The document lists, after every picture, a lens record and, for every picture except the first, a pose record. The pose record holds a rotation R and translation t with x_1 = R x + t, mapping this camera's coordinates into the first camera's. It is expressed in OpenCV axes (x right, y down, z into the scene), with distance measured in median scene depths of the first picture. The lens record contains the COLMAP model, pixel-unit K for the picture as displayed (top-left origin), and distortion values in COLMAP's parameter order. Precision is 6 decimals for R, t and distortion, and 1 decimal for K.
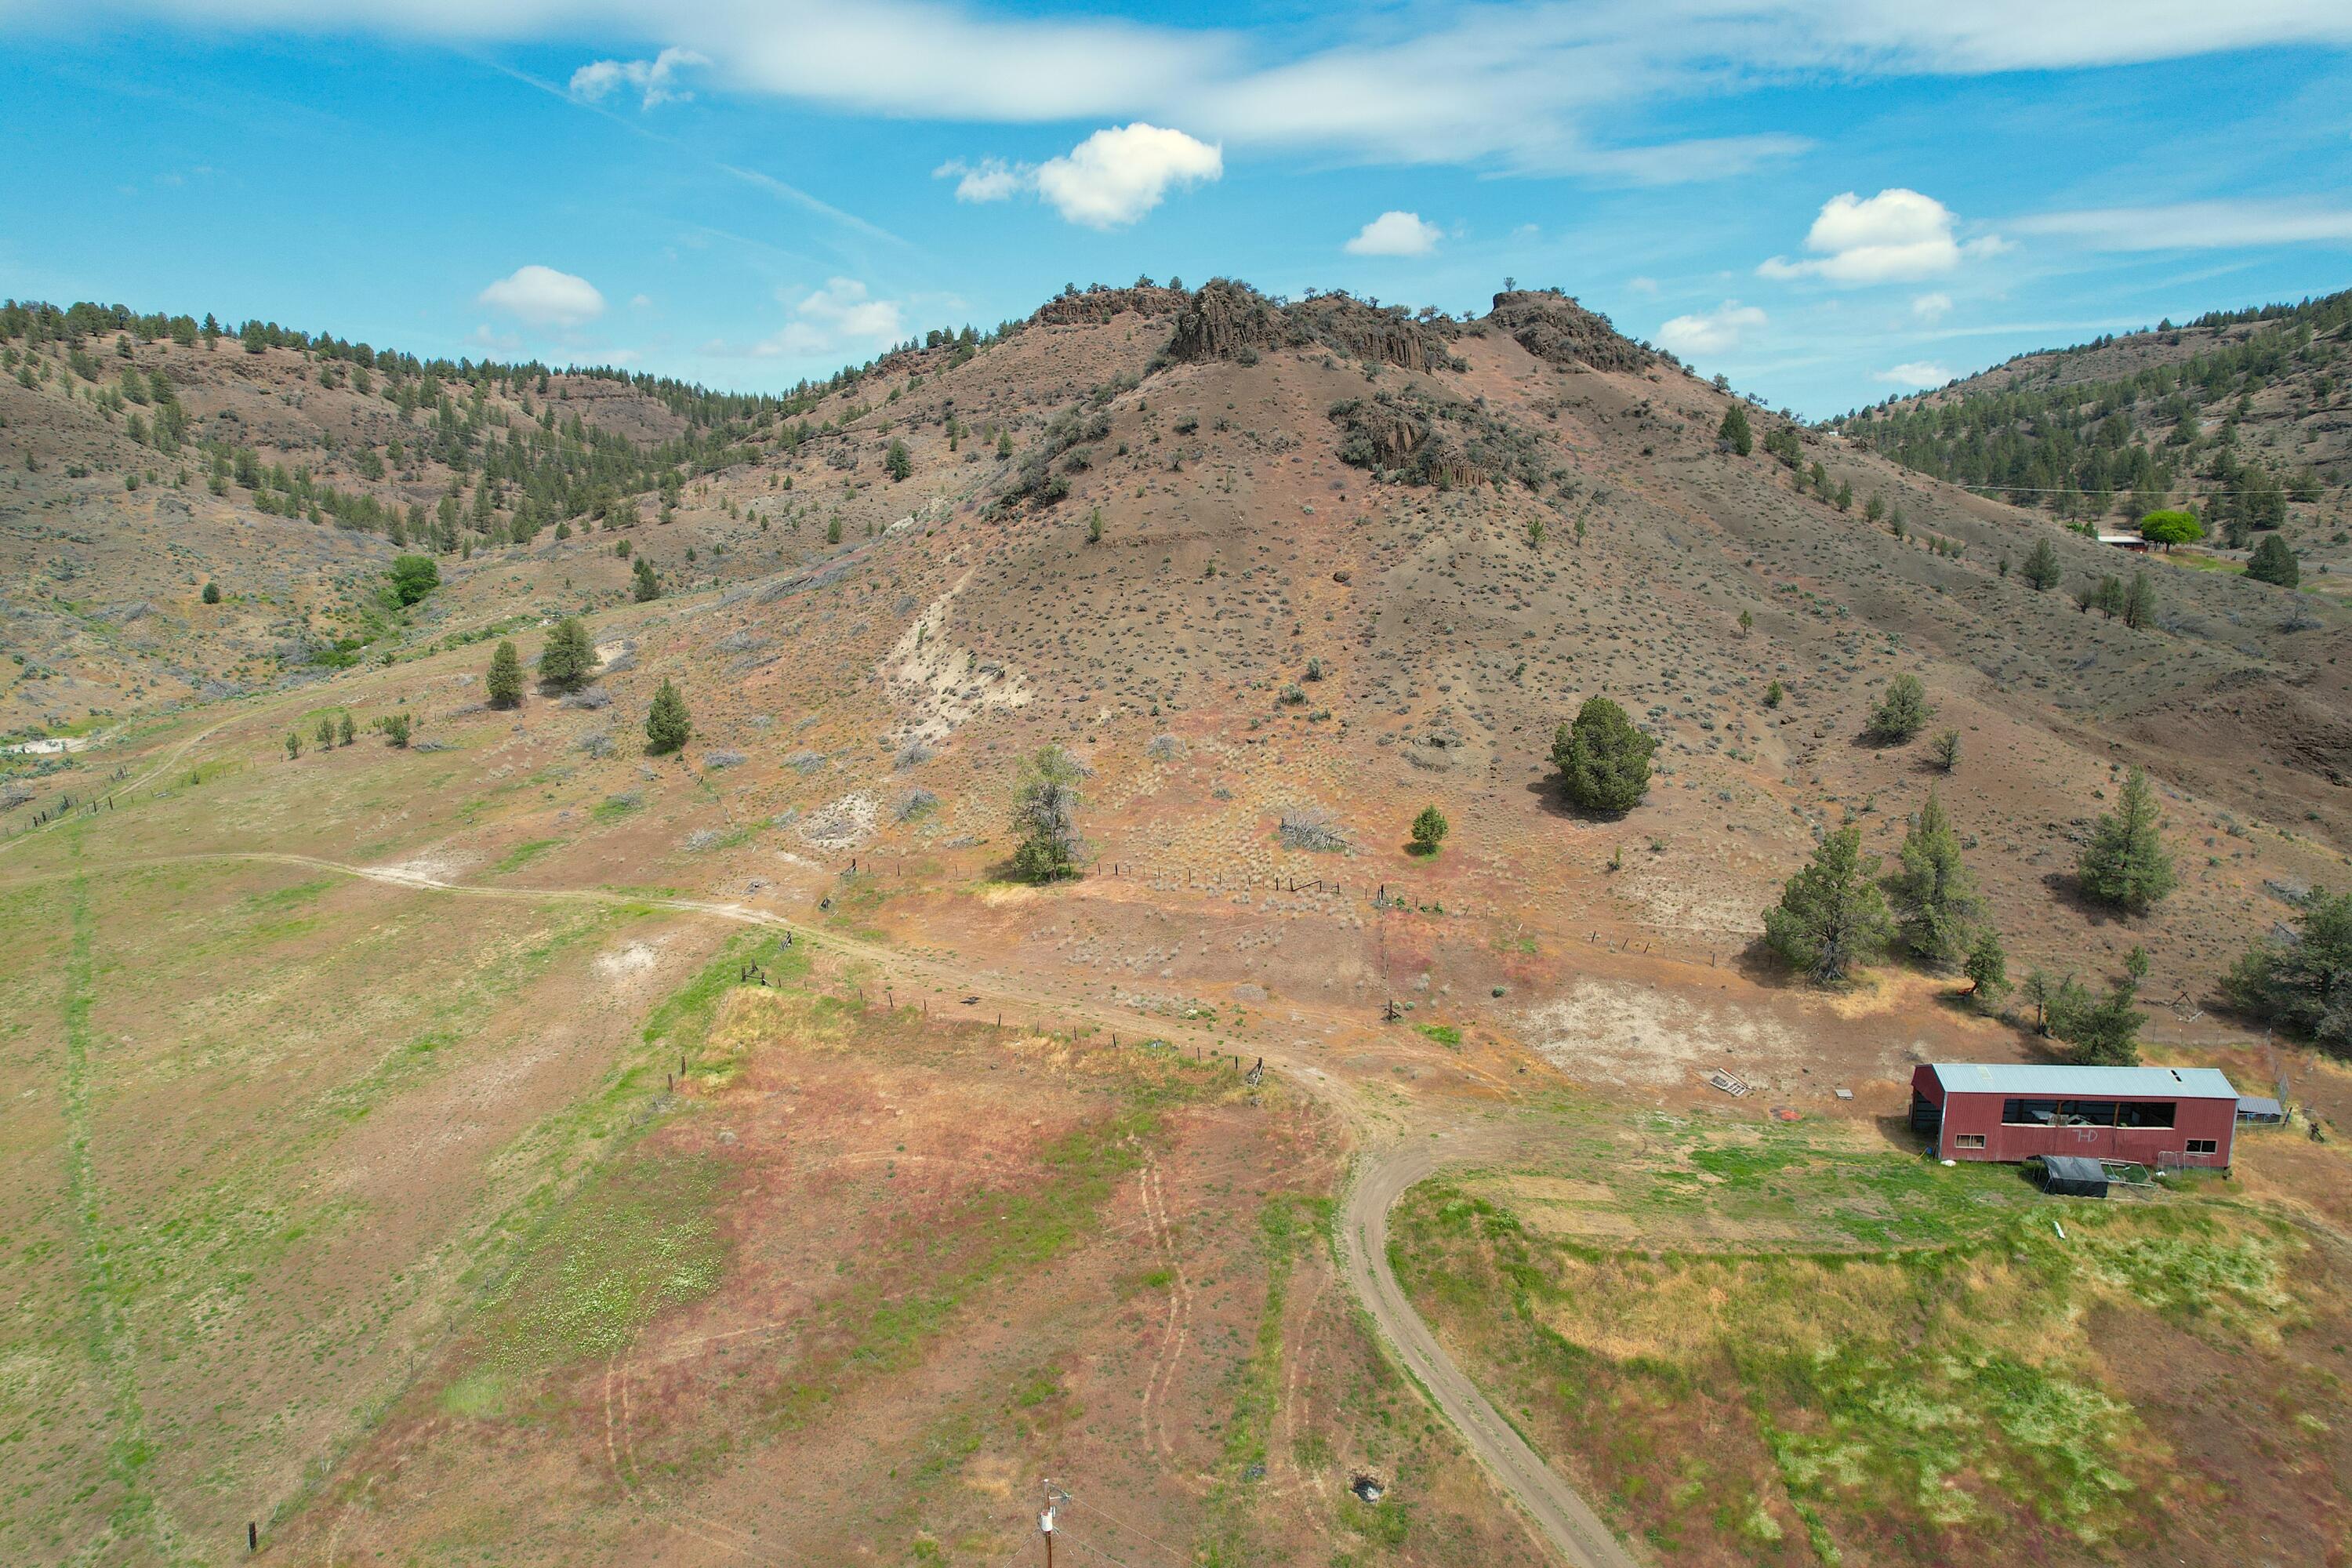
lens RADIAL K [[1500.5, 0, 1176.5], [0, 1500.5, 778.0], [0, 0, 1]] dist [-0.076665, 0.070973]
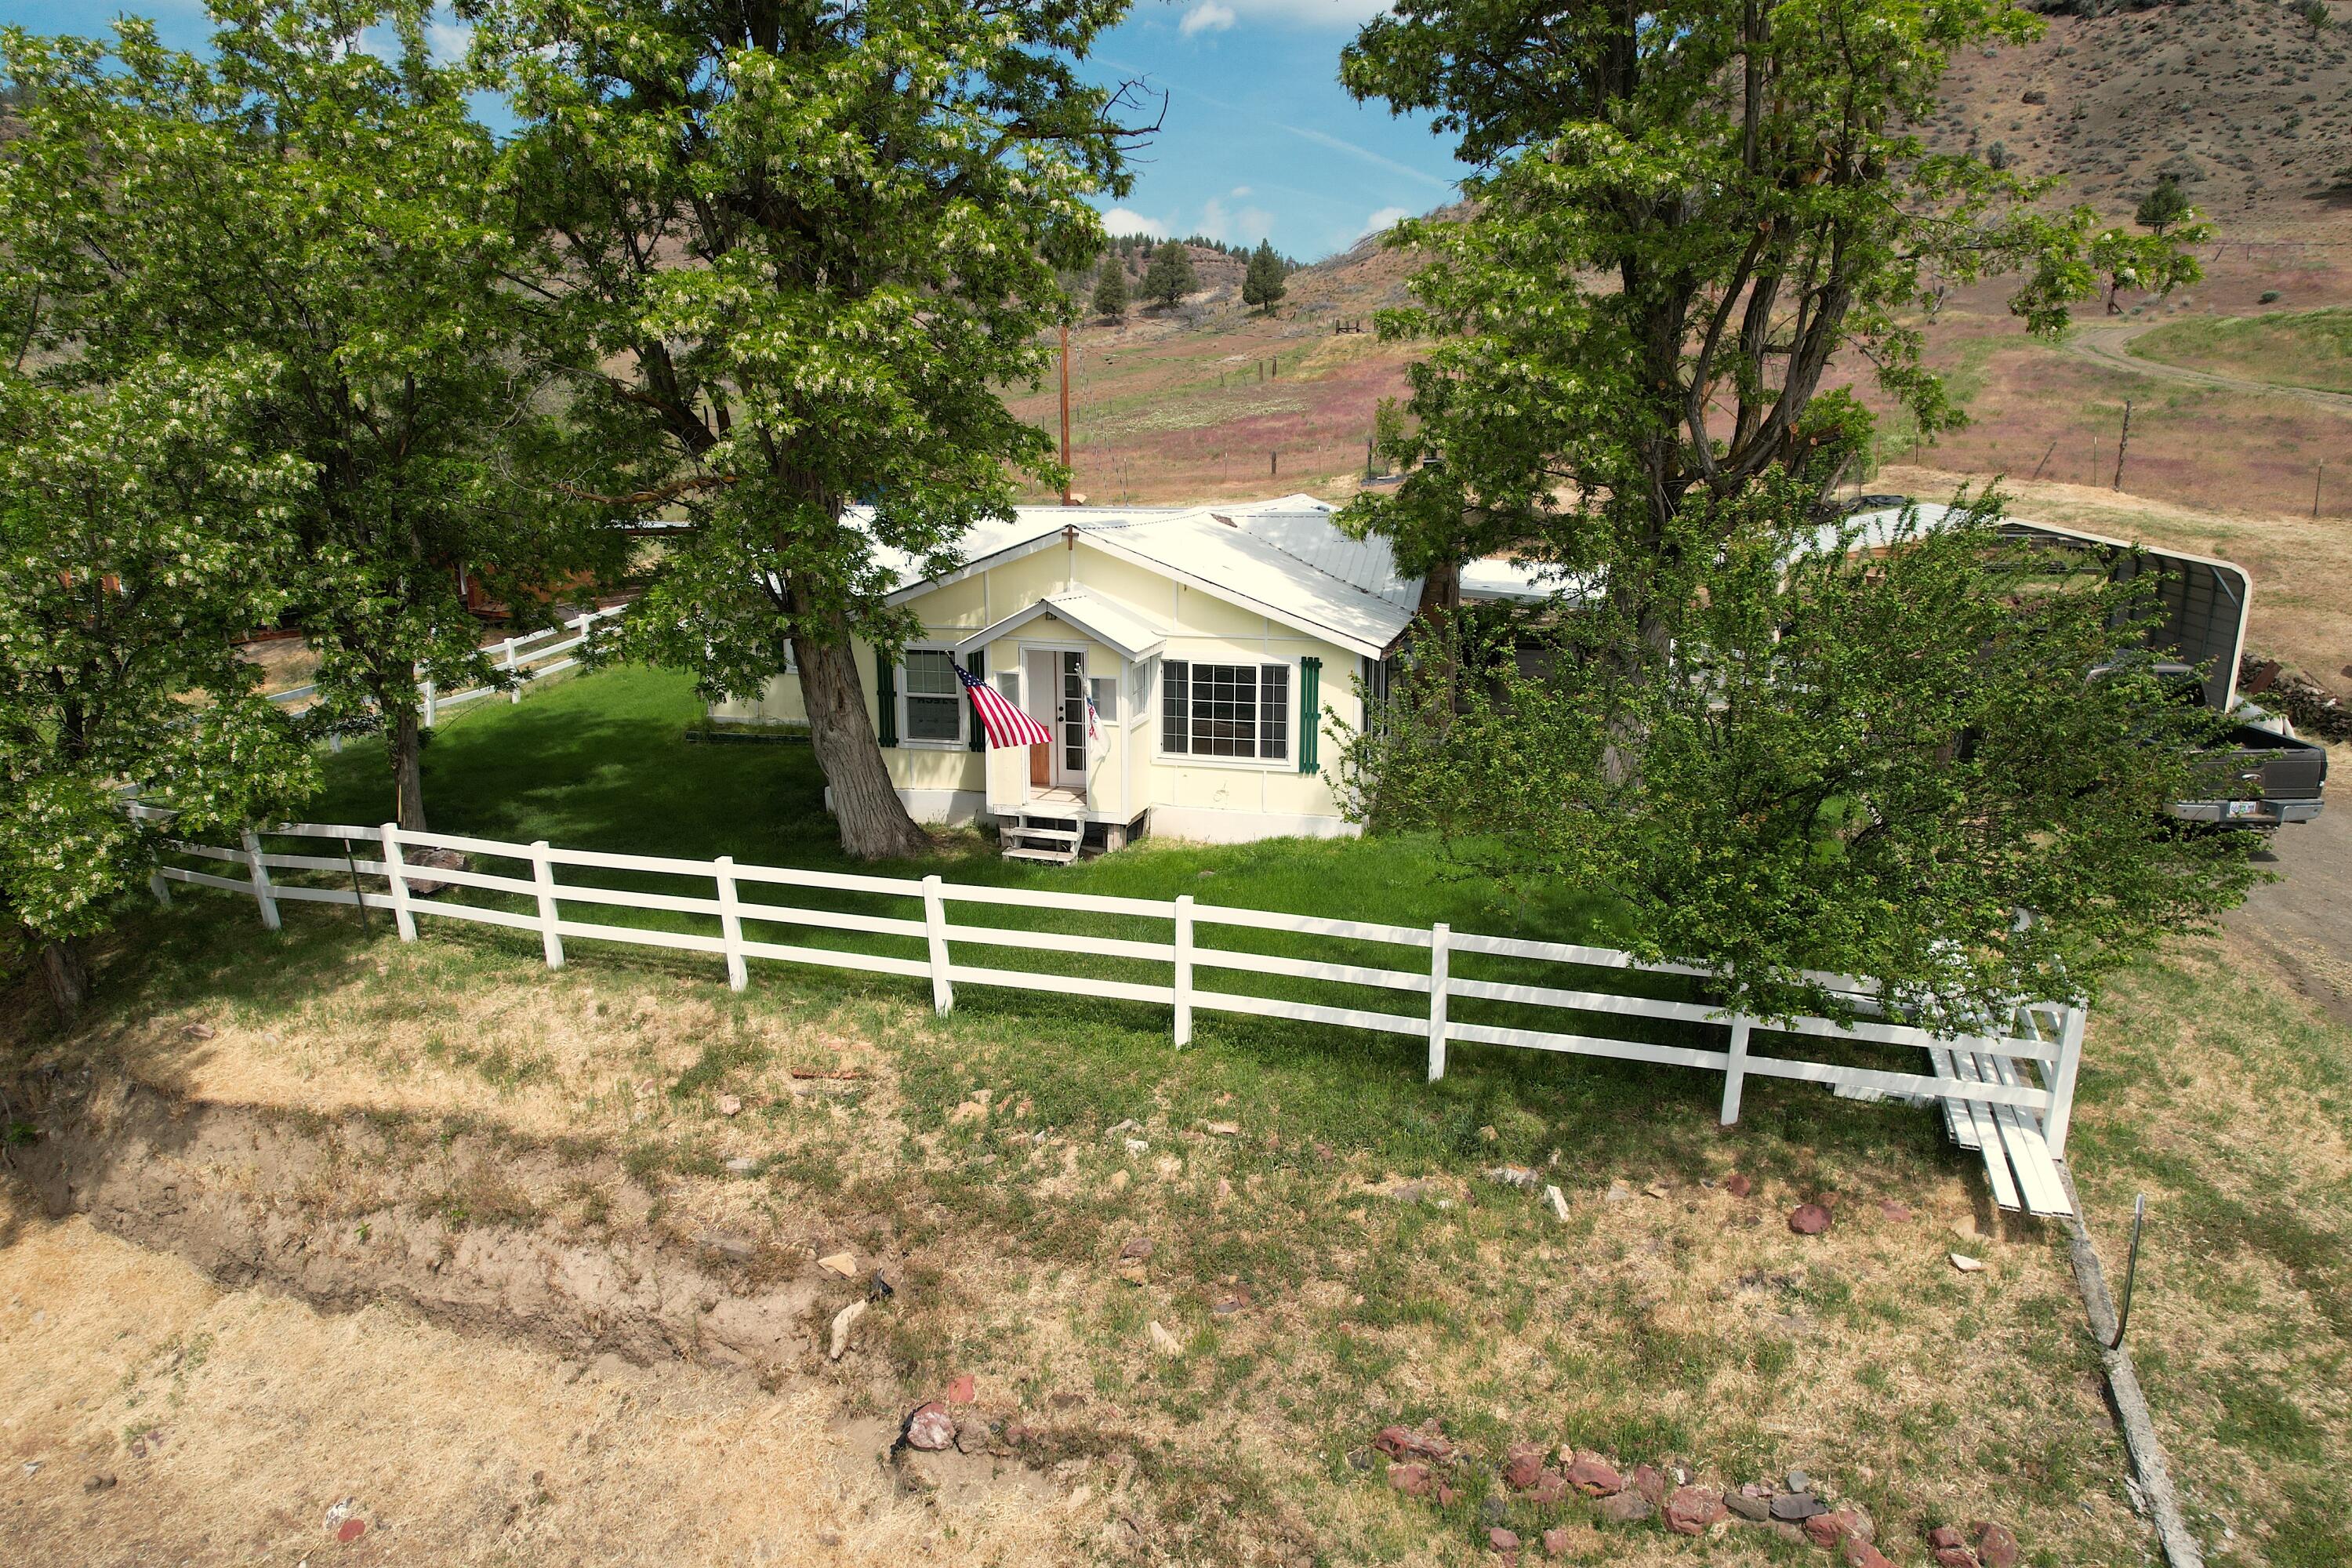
lens RADIAL K [[1500.5, 0, 1179.4], [0, 1500.5, 787.2], [0, 0, 1]] dist [-0.076665, 0.070973]
pose [[0.932265, 0.079622, -0.352906, -0.015113], [-0.064300, 0.996417, 0.054948, 0.237034], [0.356017, -0.028535, 0.934044, 0.038915]]
